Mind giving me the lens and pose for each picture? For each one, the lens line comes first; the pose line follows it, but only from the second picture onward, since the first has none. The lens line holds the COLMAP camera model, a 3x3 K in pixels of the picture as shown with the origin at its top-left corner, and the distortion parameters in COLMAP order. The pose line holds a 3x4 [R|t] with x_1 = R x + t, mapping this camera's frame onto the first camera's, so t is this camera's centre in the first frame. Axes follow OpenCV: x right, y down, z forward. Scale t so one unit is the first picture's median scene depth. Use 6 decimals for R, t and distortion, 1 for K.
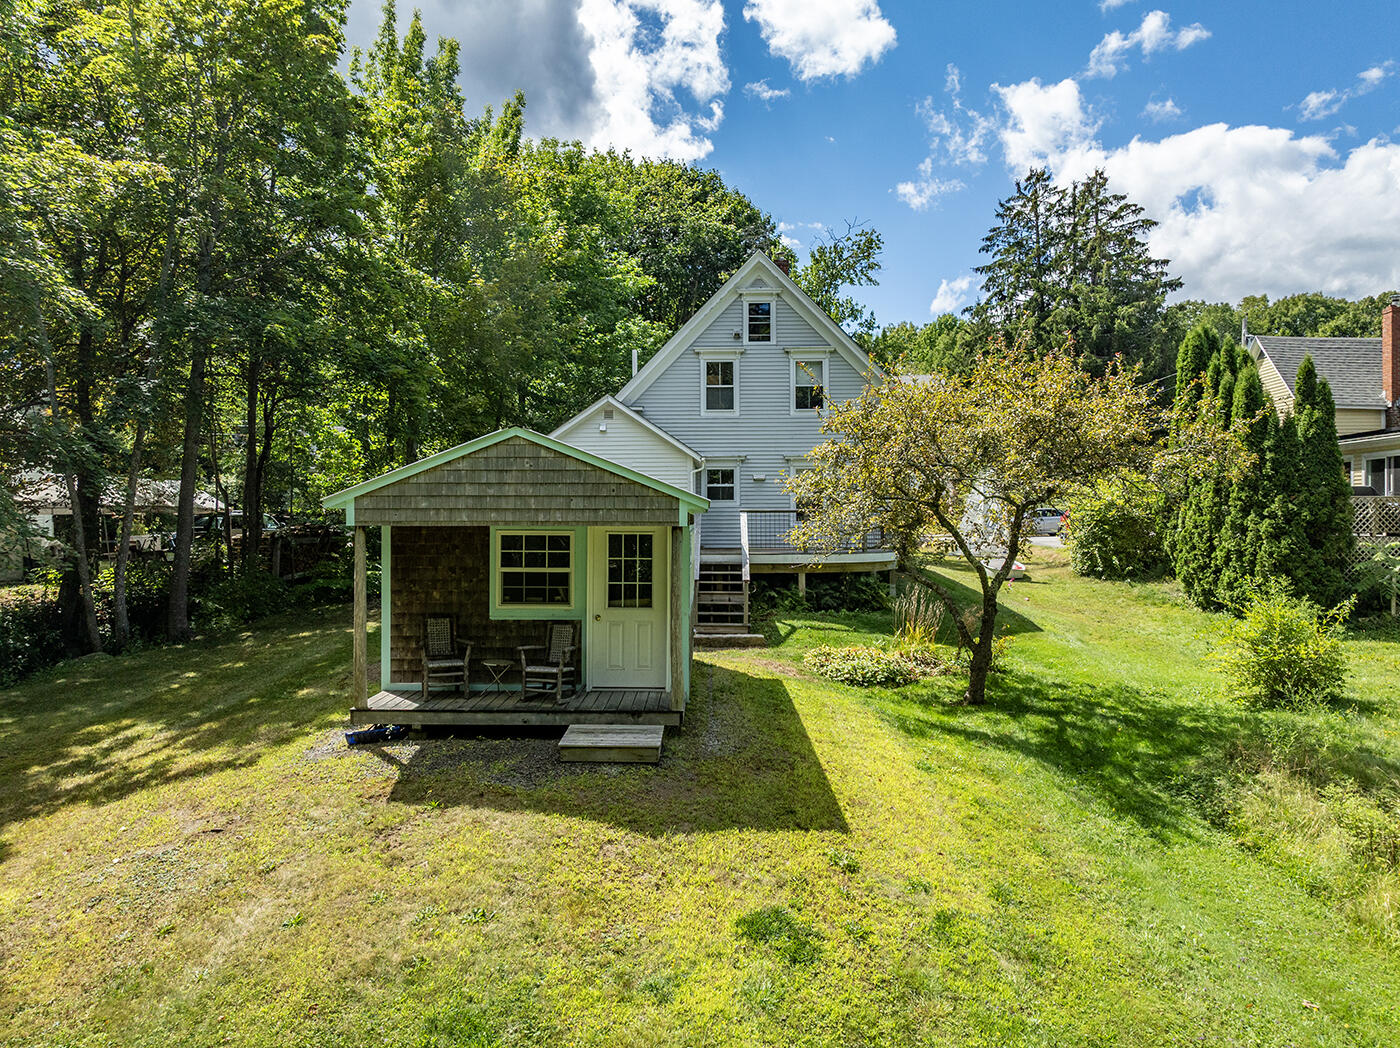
lens RADIAL K [[1013.5, 0, 700.0], [0, 1013.5, 524.0], [0, 0, 1]] dist [-0.043732, 0.029112]
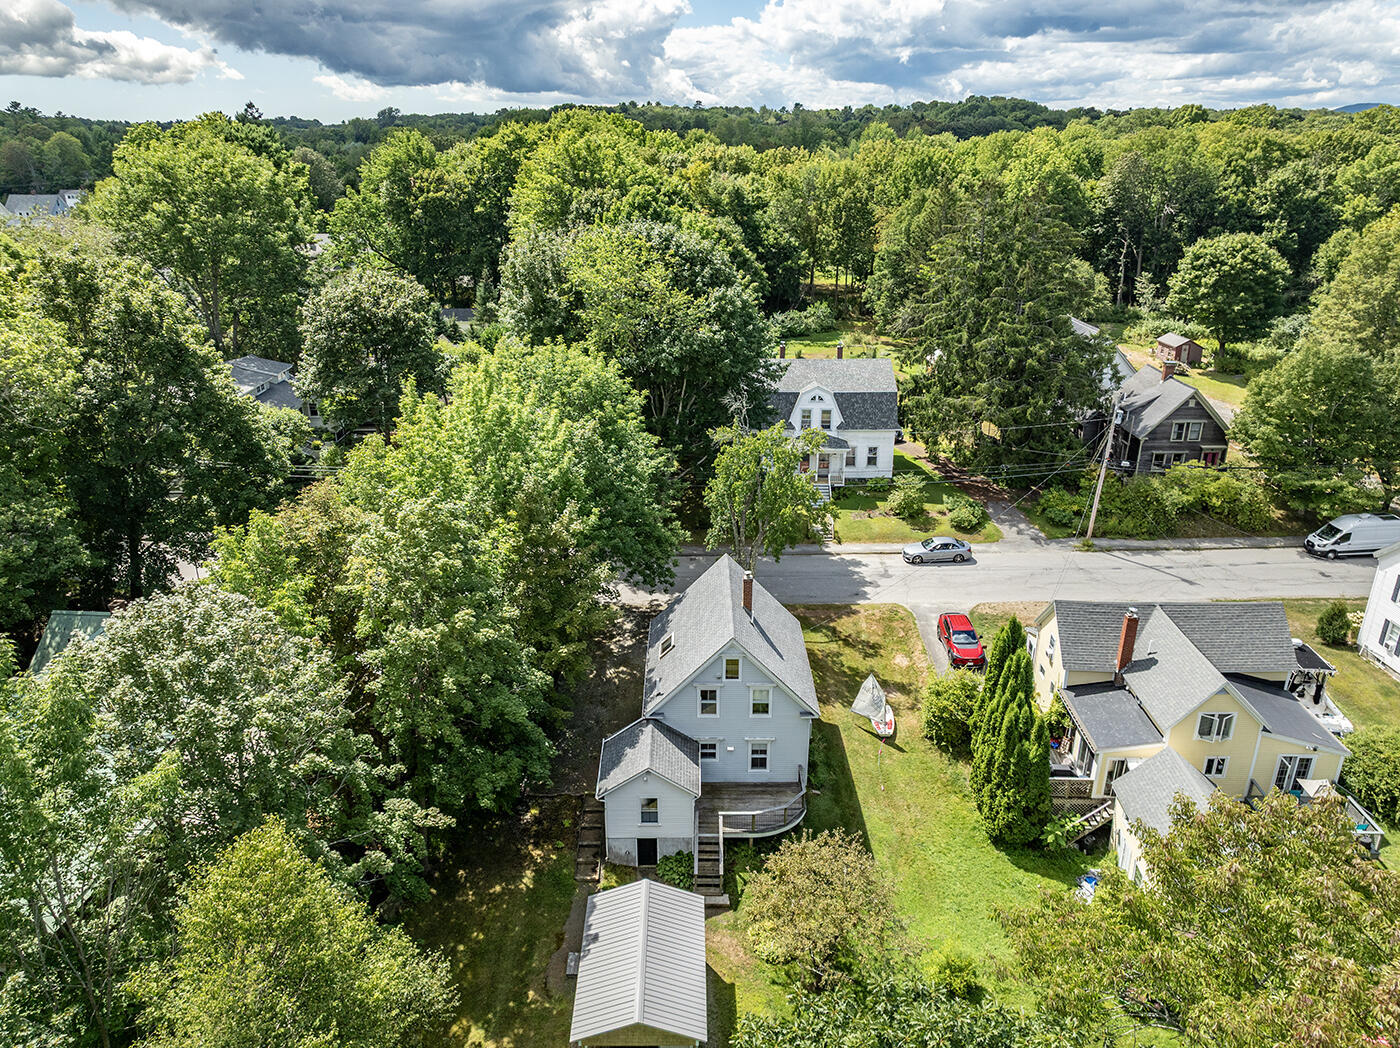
lens RADIAL K [[1010.2, 0, 703.4], [0, 1010.2, 523.8], [0, 0, 1]] dist [-0.055616, 0.046829]
pose [[0.999795, -0.003383, 0.019953, -0.029188], [-0.004253, 0.928794, 0.370571, -1.419939], [-0.019785, -0.370580, 0.928590, -0.629224]]
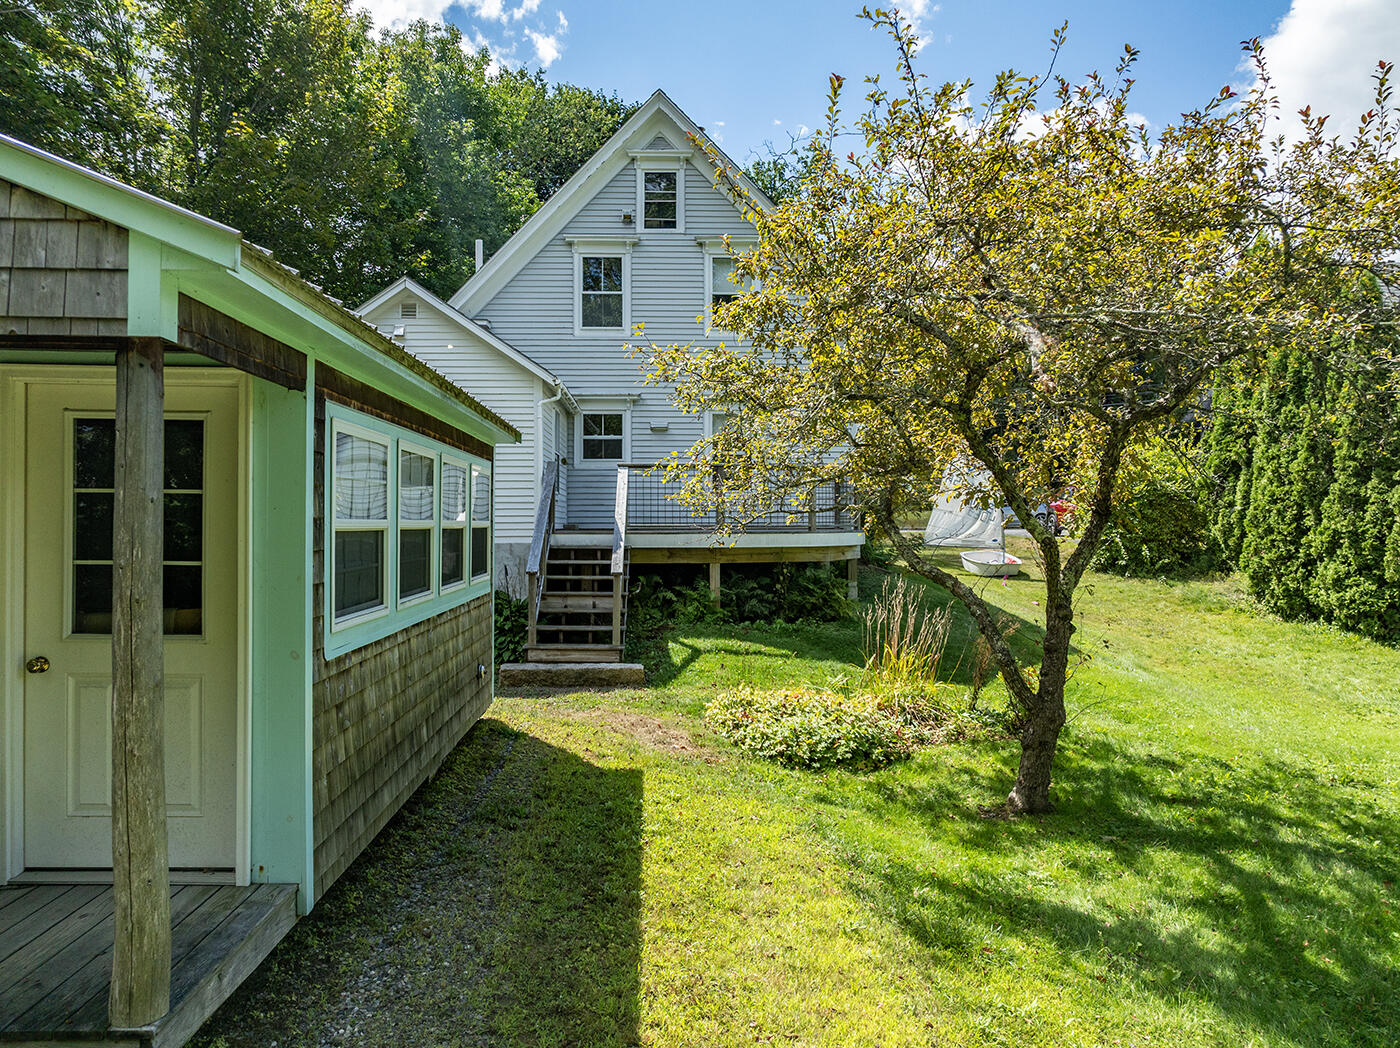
lens RADIAL K [[1015.3, 0, 700.0], [0, 1015.3, 524.0], [0, 0, 1]] dist [-0.050429, 0.052369]
pose [[0.998500, 0.003718, 0.054625, 0.066430], [-0.003620, 0.999992, -0.001894, 0.029541], [-0.054632, 0.001693, 0.998505, 0.425800]]
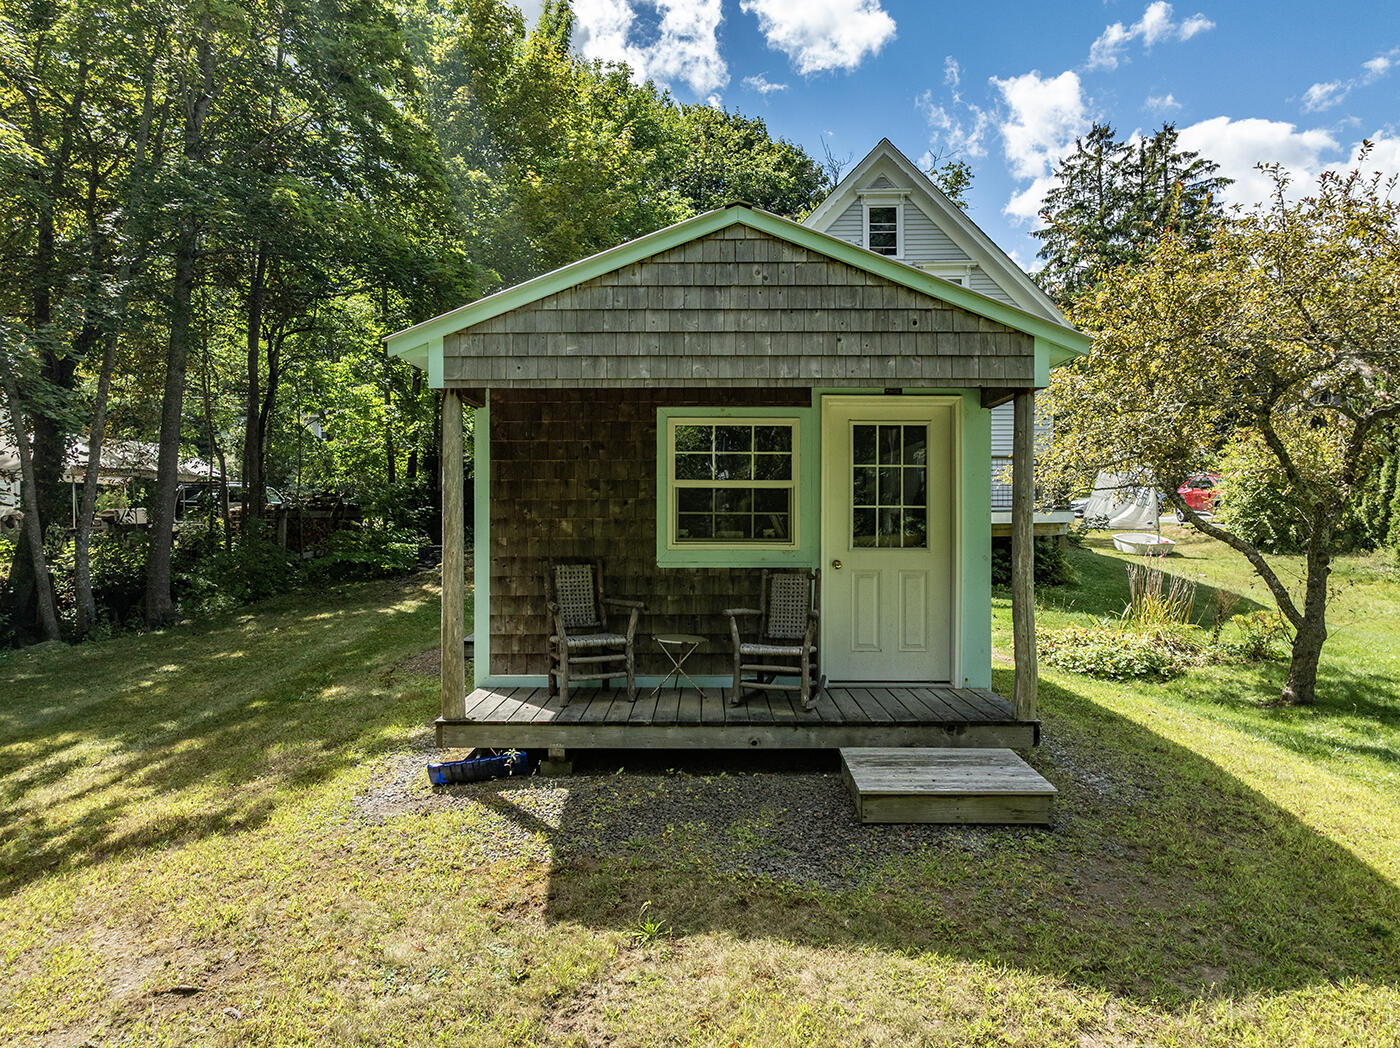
lens RADIAL K [[1019.8, 0, 700.0], [0, 1019.8, 524.0], [0, 0, 1]] dist [-0.049772, 0.040753]
pose [[0.999994, -0.002918, -0.001925, -0.117374], [0.002920, 0.999995, 0.001165, 0.044066], [0.001921, -0.001170, 0.999997, 0.259493]]
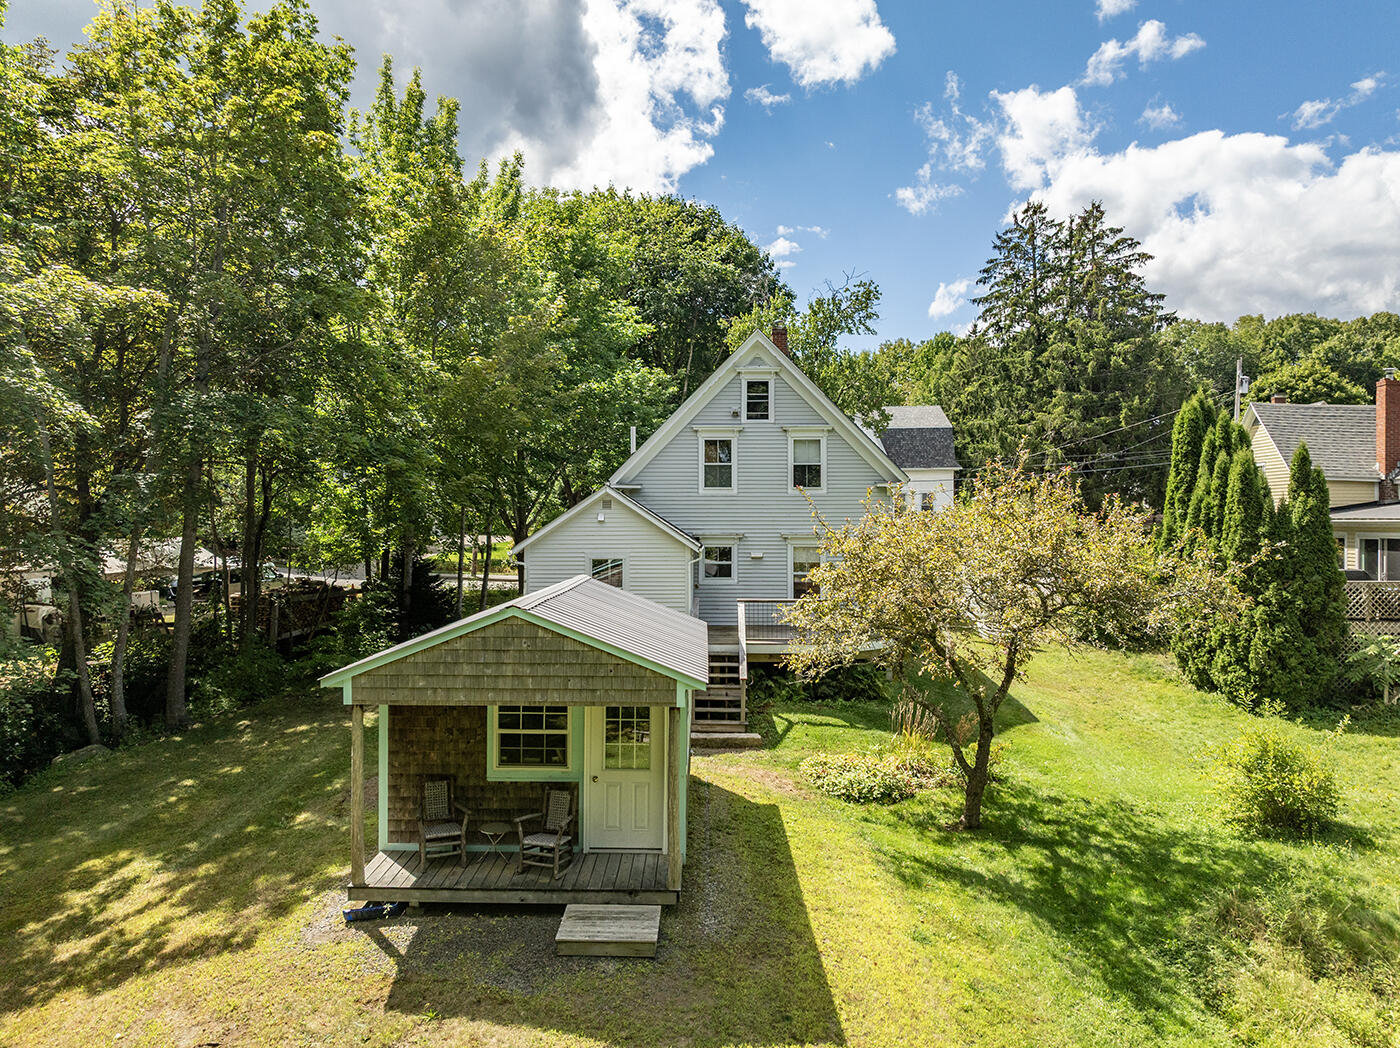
lens RADIAL K [[1010.2, 0, 703.4], [0, 1010.2, 523.8], [0, 0, 1]] dist [-0.055616, 0.046829]
pose [[0.999976, 0.004076, 0.005537, -0.000237], [-0.004071, 0.999991, -0.001024, -0.103363], [-0.005541, 0.001001, 0.999984, 0.002438]]
